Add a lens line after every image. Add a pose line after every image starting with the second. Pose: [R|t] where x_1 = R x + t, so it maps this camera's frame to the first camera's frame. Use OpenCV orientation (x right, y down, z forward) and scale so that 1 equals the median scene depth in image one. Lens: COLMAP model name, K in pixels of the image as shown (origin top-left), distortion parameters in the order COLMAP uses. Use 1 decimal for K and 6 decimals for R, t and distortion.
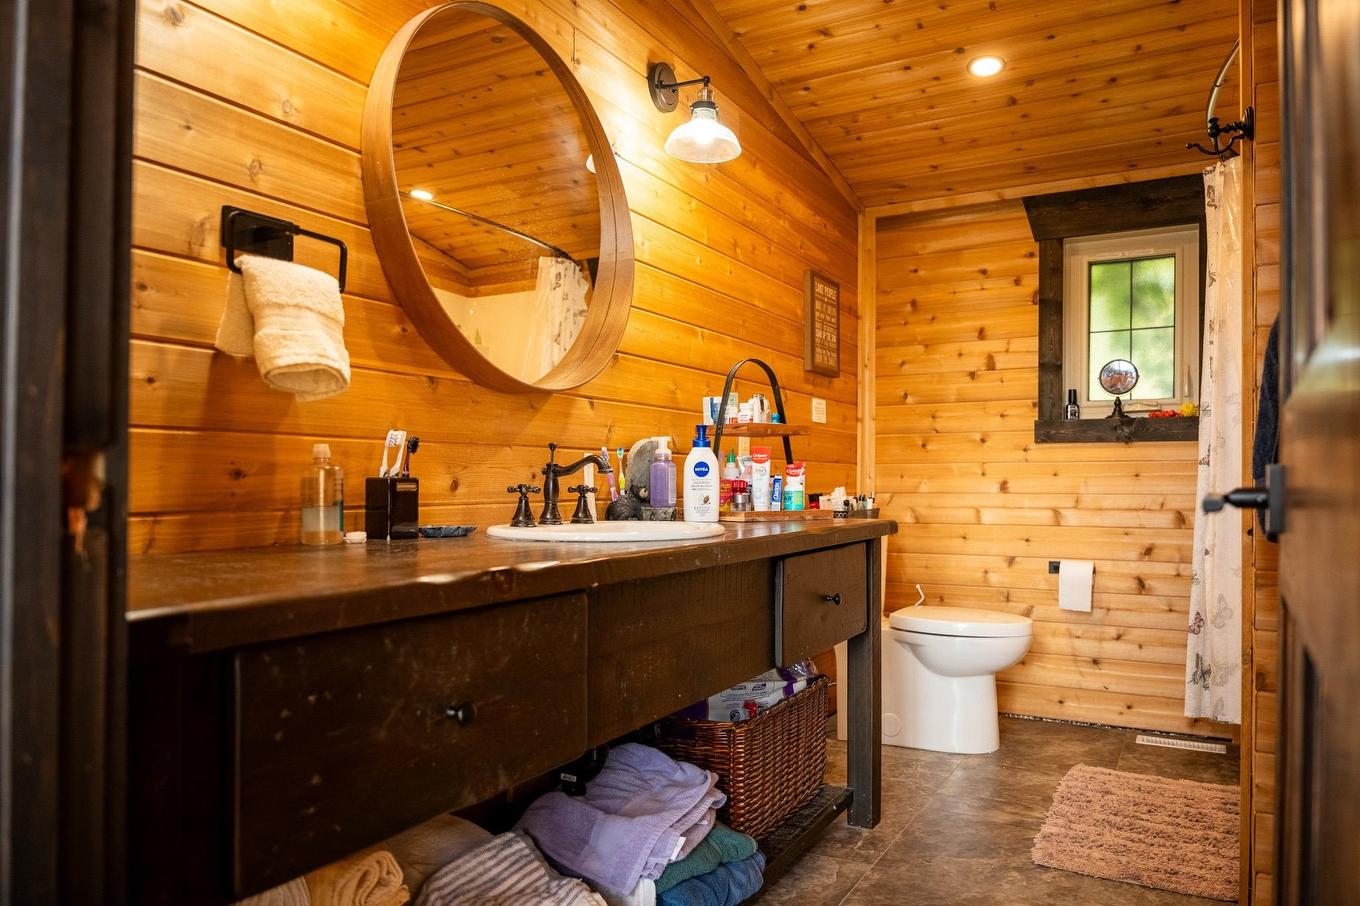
lens RADIAL K [[925.4, 0, 679.0], [0, 925.4, 452.8], [0, 0, 1]] dist [0.031370, -0.022345]
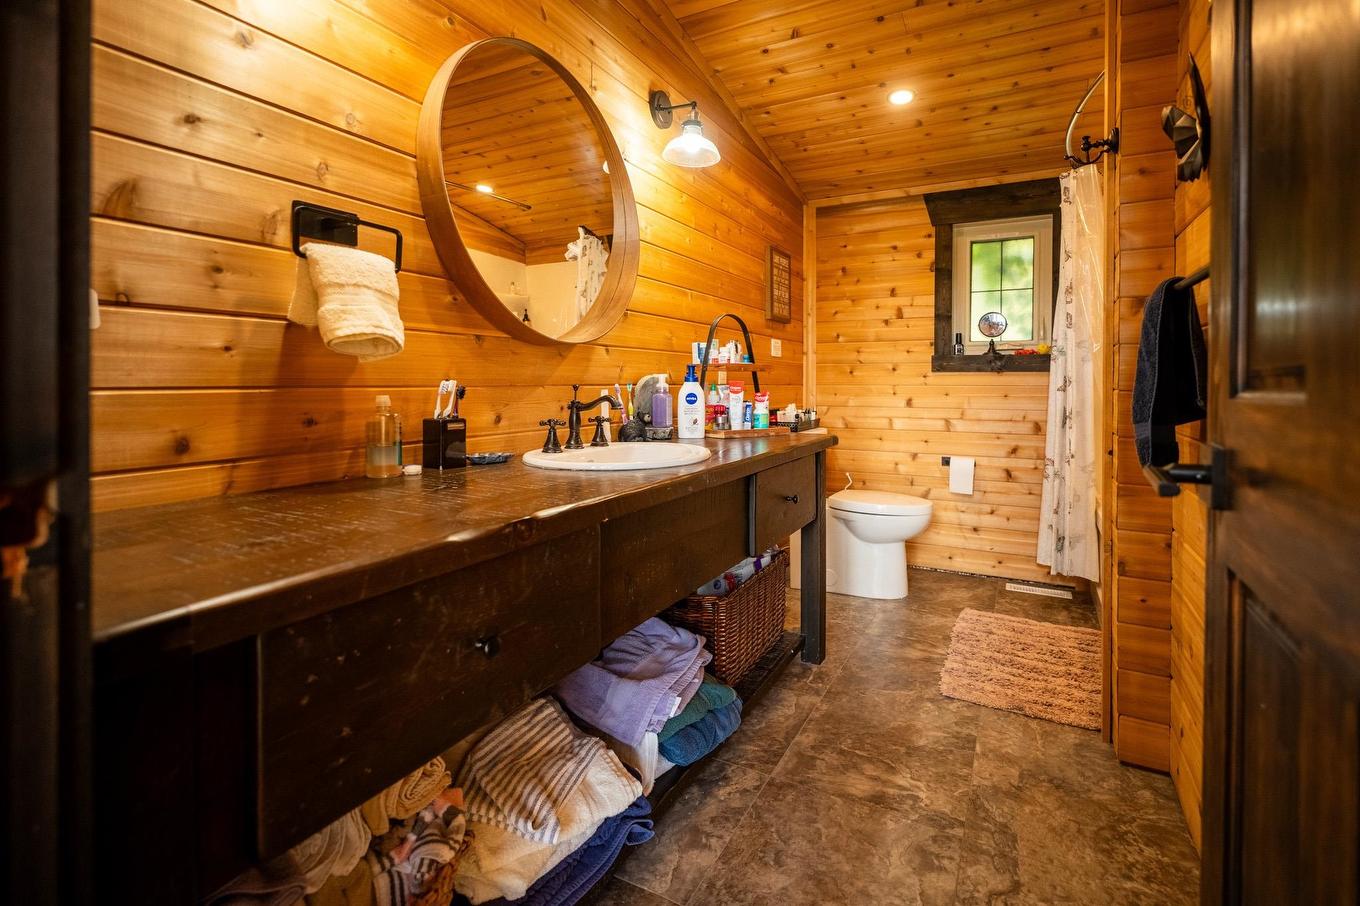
lens RADIAL K [[912.4, 0, 714.4], [0, 912.4, 453.6], [0, 0, 1]] dist [0.021156, 0.002847]
pose [[0.999220, -0.004497, 0.039242, 0.005501], [0.004615, 0.999985, -0.002917, 0.098655], [-0.039228, 0.003096, 0.999225, -0.298292]]
